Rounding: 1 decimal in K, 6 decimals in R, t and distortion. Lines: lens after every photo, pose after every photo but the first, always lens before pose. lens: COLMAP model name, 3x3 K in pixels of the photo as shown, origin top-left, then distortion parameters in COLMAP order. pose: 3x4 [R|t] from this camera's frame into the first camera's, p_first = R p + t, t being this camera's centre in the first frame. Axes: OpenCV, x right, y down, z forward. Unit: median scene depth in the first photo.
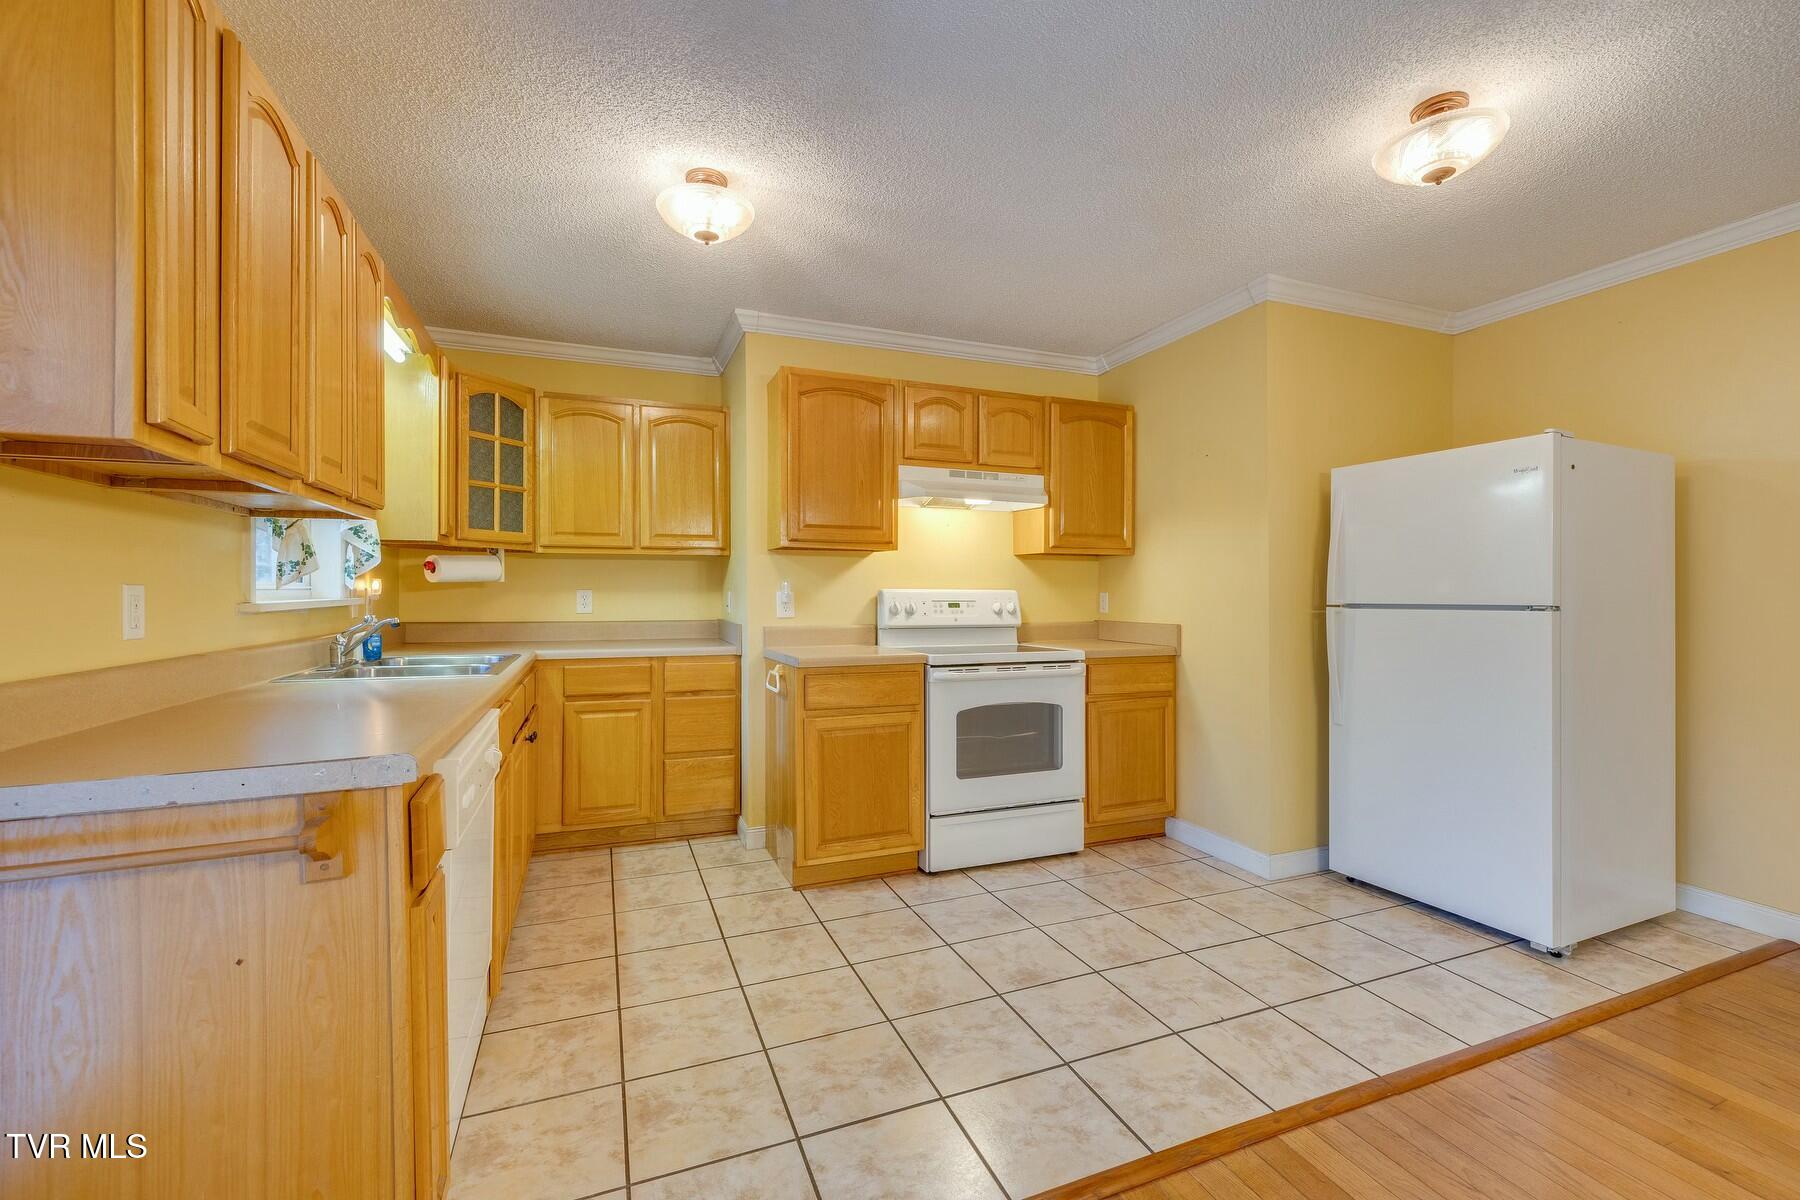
lens RADIAL K [[755.2, 0, 906.2], [0, 755.2, 592.5], [0, 0, 1]] dist [0.003241, 0.000174]
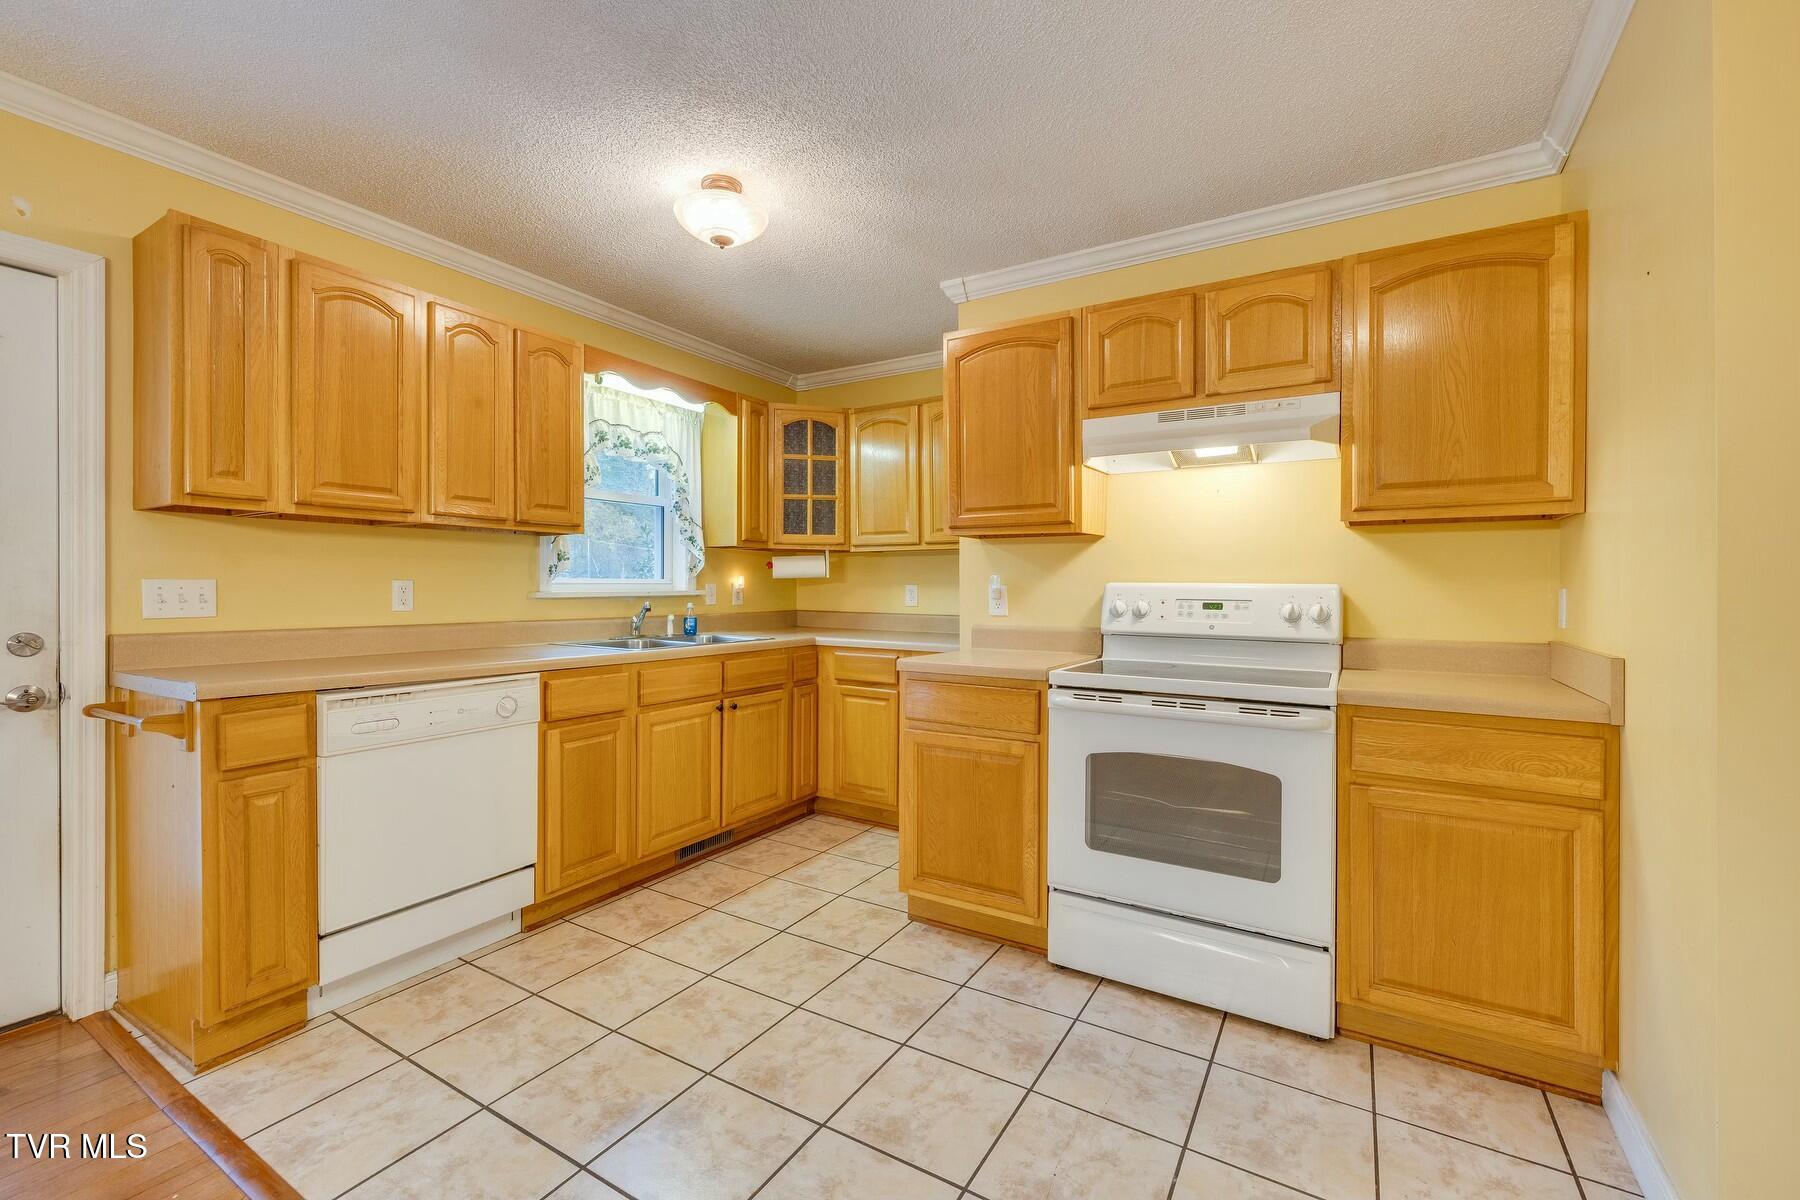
lens RADIAL K [[755.2, 0, 899.6], [0, 755.2, 592.4], [0, 0, 1]] dist [0.003241, 0.000174]
pose [[0.600647, 0.006929, -0.799484, 0.494561], [-0.004040, 0.999976, 0.005632, 0.001692], [0.799504, -0.000153, 0.600660, 0.398360]]
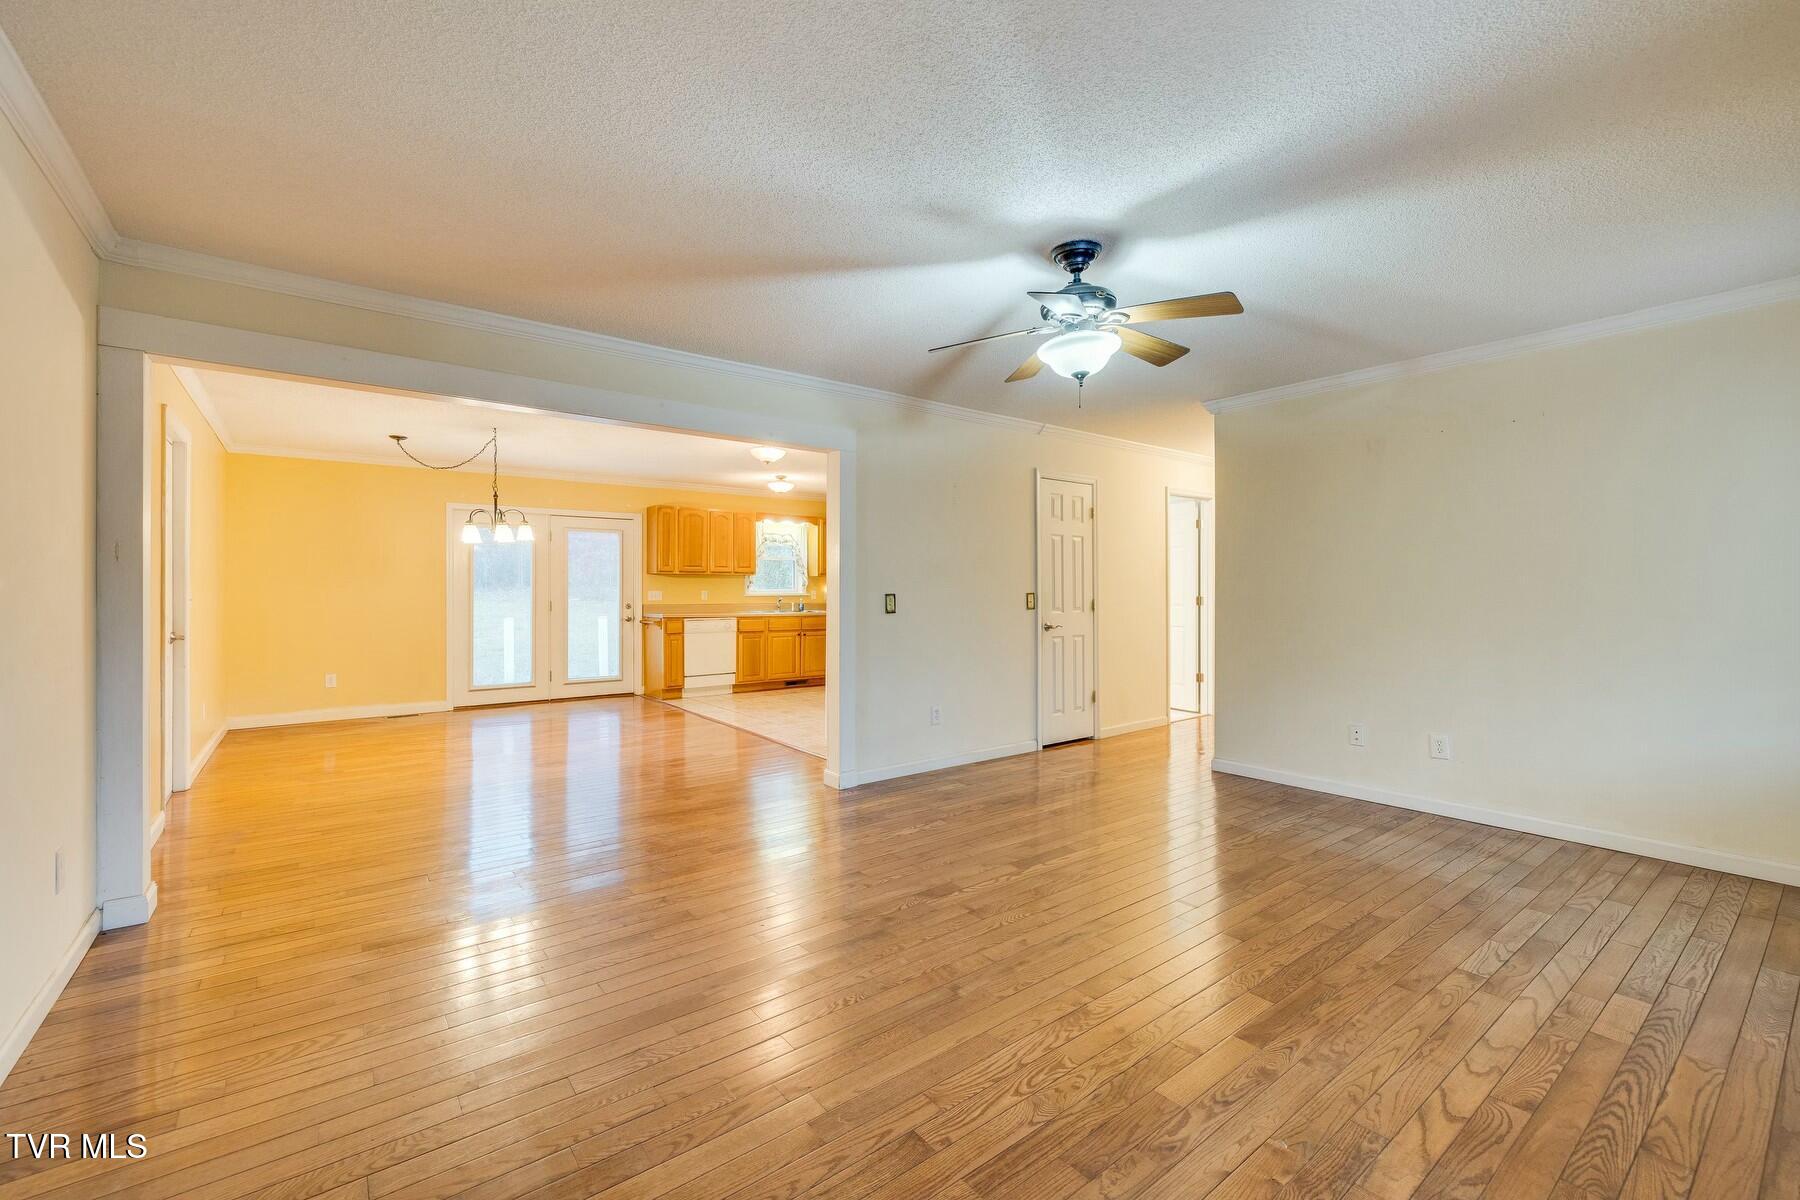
lens RADIAL K [[755.2, 0, 897.6], [0, 755.2, 592.8], [0, 0, 1]] dist [0.003241, 0.000174]
pose [[0.267689, 0.006679, -0.963482, 2.304009], [-0.003194, 0.999977, 0.006044, -0.014589], [0.963500, 0.001460, 0.267704, 0.401246]]
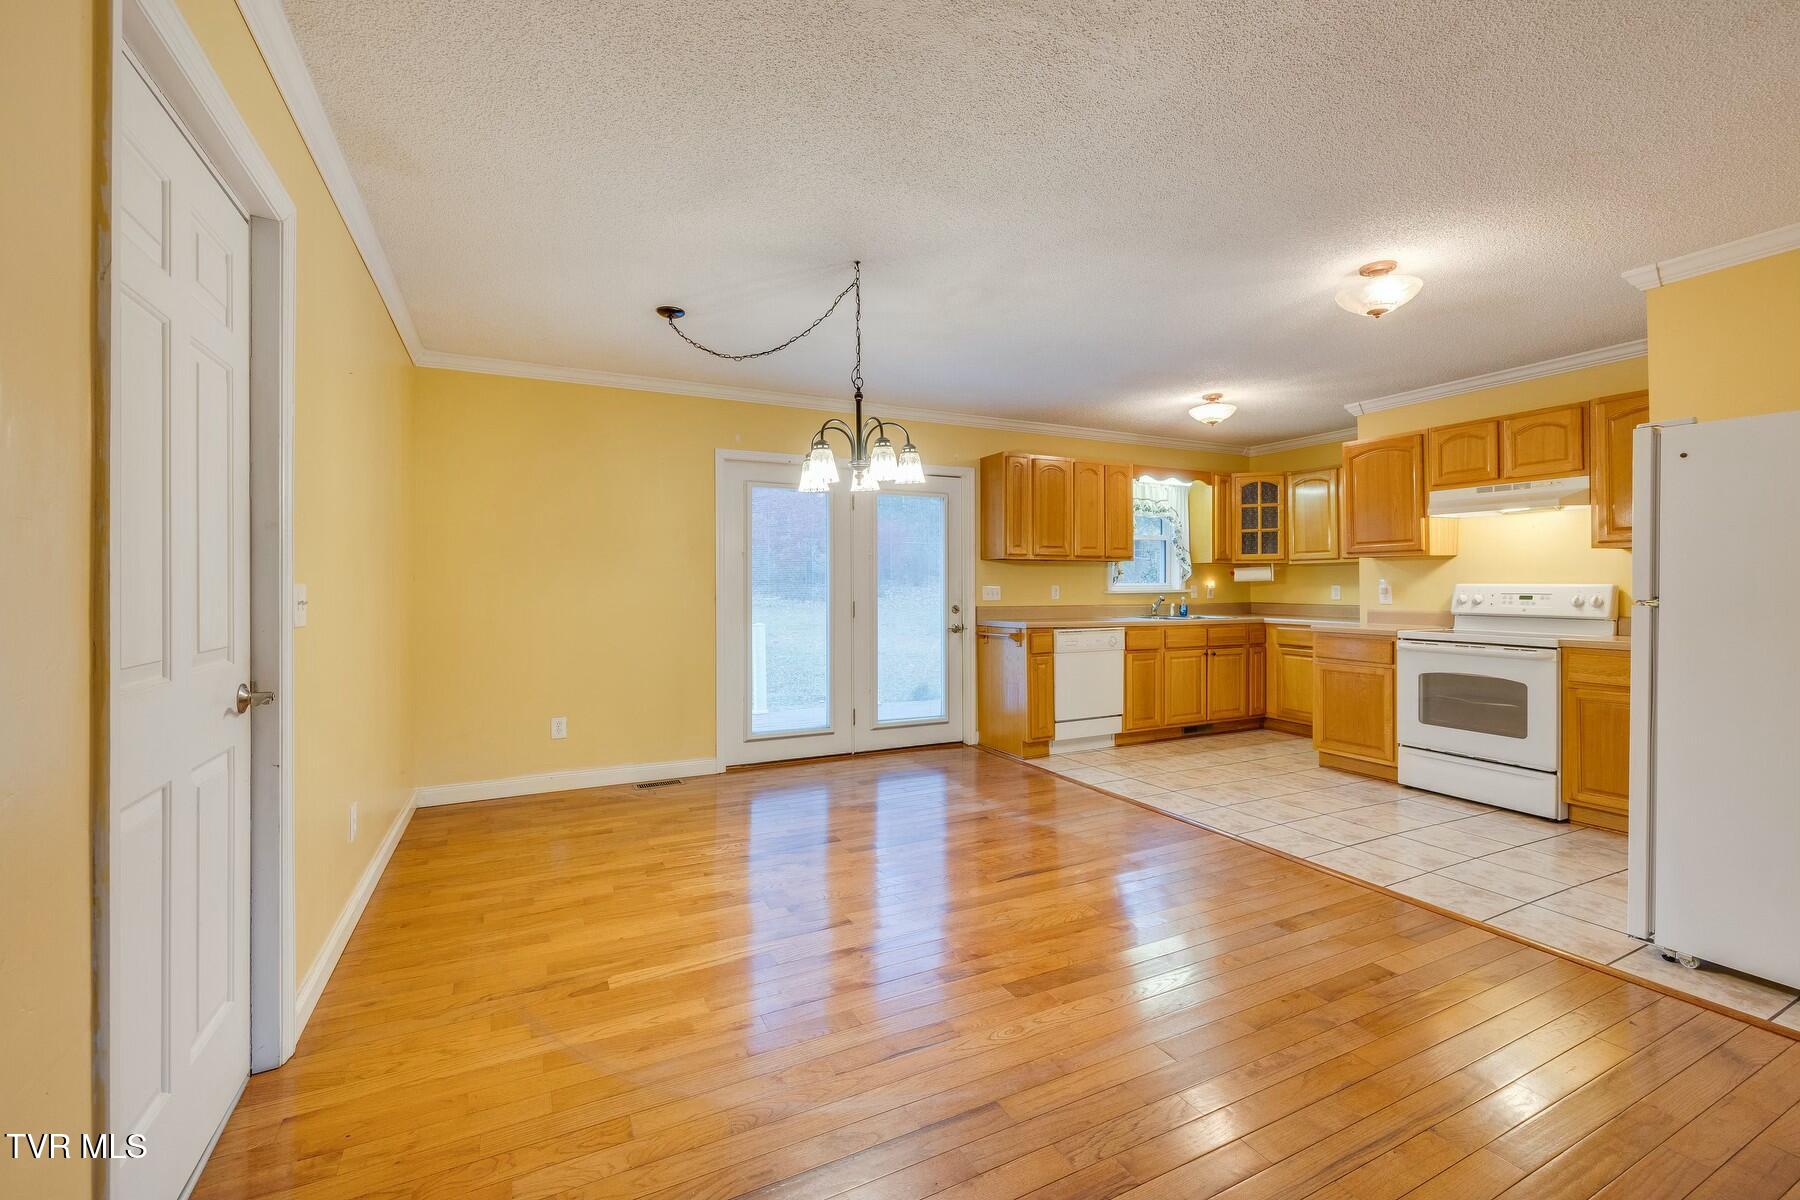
lens RADIAL K [[755.2, 0, 901.0], [0, 755.2, 589.4], [0, 0, 1]] dist [0.003241, 0.000174]
pose [[0.081196, 0.002080, -0.996696, 1.265662], [0.001692, 0.999996, 0.002225, 0.000466], [0.996697, -0.001868, 0.081192, -0.046239]]
